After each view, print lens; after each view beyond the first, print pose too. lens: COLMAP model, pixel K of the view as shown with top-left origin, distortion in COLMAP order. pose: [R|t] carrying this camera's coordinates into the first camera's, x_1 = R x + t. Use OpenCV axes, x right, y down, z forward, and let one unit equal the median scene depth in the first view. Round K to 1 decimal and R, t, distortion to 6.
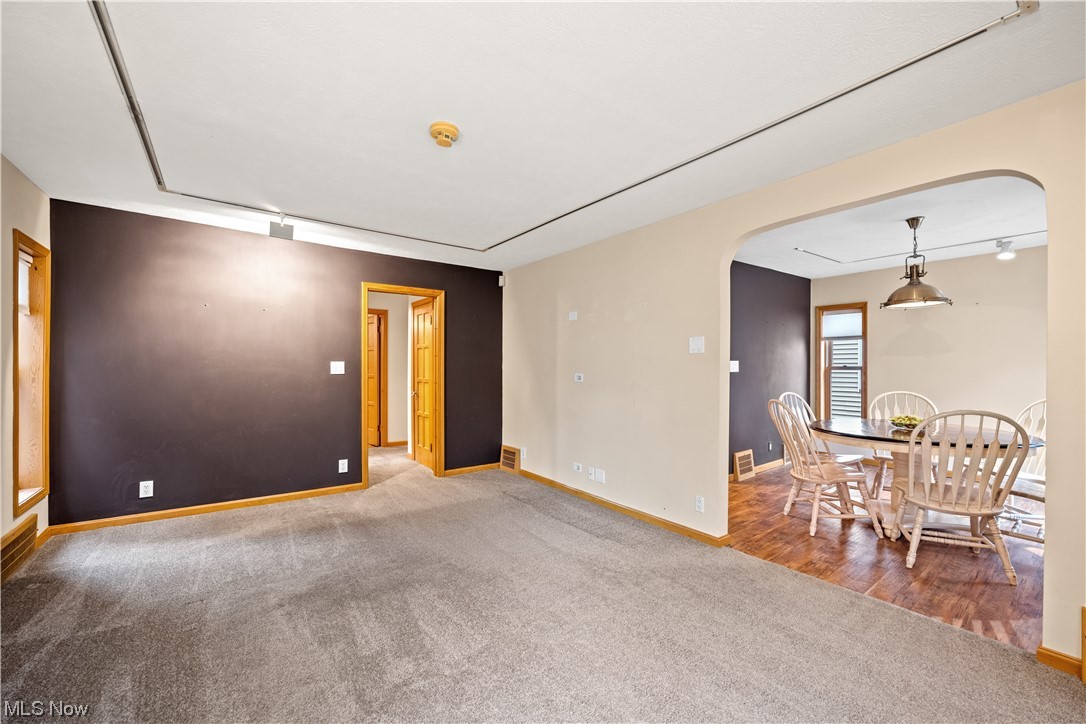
lens RADIAL K [[430.6, 0, 539.3], [0, 430.6, 365.7], [0, 0, 1]] dist [-0.009267, 0.000504]
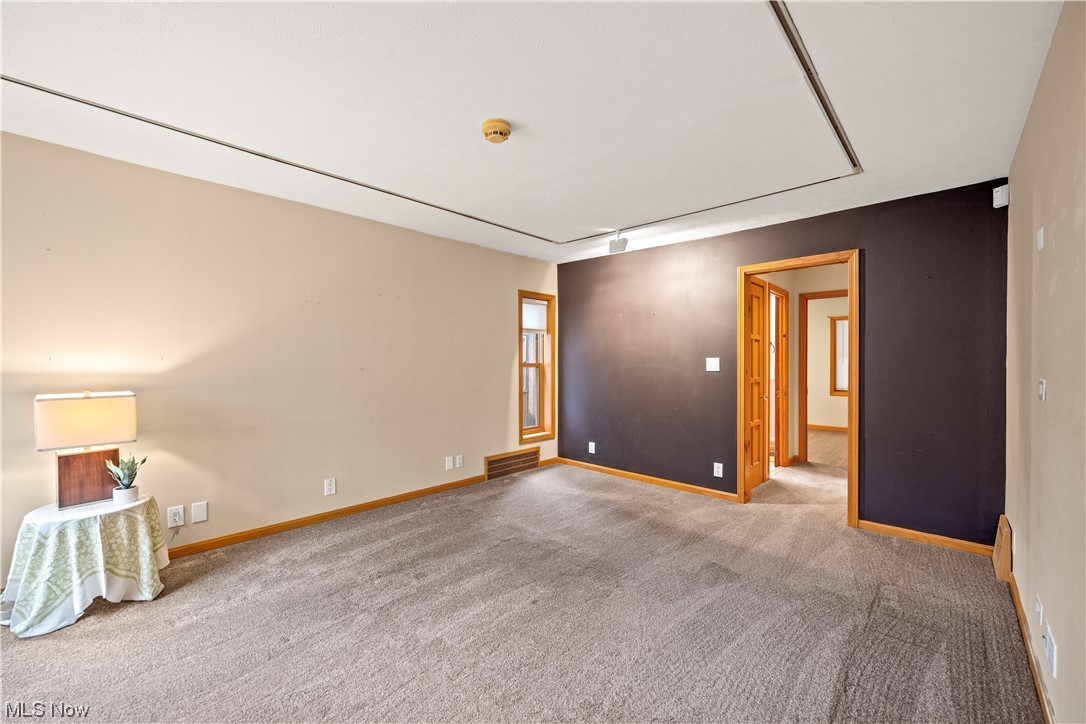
lens RADIAL K [[430.6, 0, 537.2], [0, 430.6, 365.3], [0, 0, 1]] dist [-0.009267, 0.000504]
pose [[0.179153, 0.005511, -0.983806, 0.461189], [0.003604, 0.999974, 0.006258, -0.000688], [0.983815, -0.004667, 0.179129, 0.529199]]
